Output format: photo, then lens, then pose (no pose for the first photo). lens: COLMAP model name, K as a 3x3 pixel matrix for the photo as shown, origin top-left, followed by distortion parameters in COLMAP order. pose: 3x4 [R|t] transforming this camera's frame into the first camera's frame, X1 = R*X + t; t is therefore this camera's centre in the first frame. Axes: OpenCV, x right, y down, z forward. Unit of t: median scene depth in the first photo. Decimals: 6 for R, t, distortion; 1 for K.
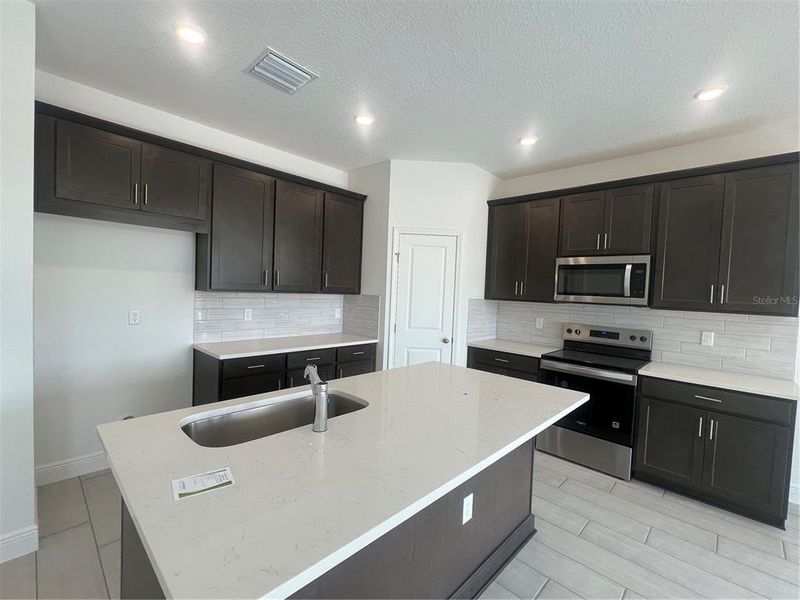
lens RADIAL K [[356.5, 0, 404.9], [0, 356.5, 302.4], [0, 0, 1]] dist [-0.000347, 0.000267]
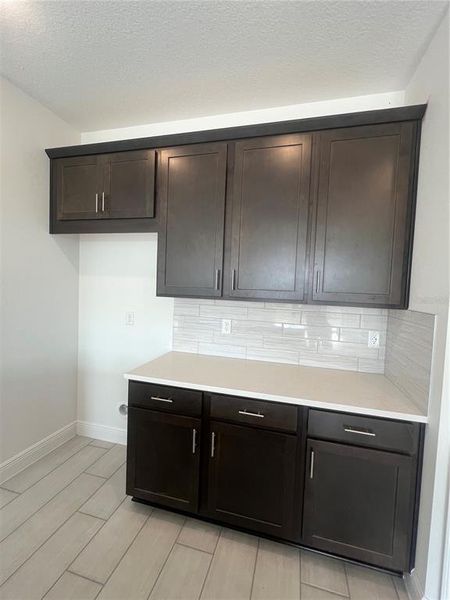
lens RADIAL K [[267.4, 0, 225.0], [0, 267.4, 300.0], [0, 0, 1]] dist [-0.000347, 0.000267]
pose [[0.471077, 0.019632, -0.881873, 0.088451], [-0.054544, 0.998487, -0.006908, -0.019009], [0.880404, 0.051355, 0.471436, 0.606073]]
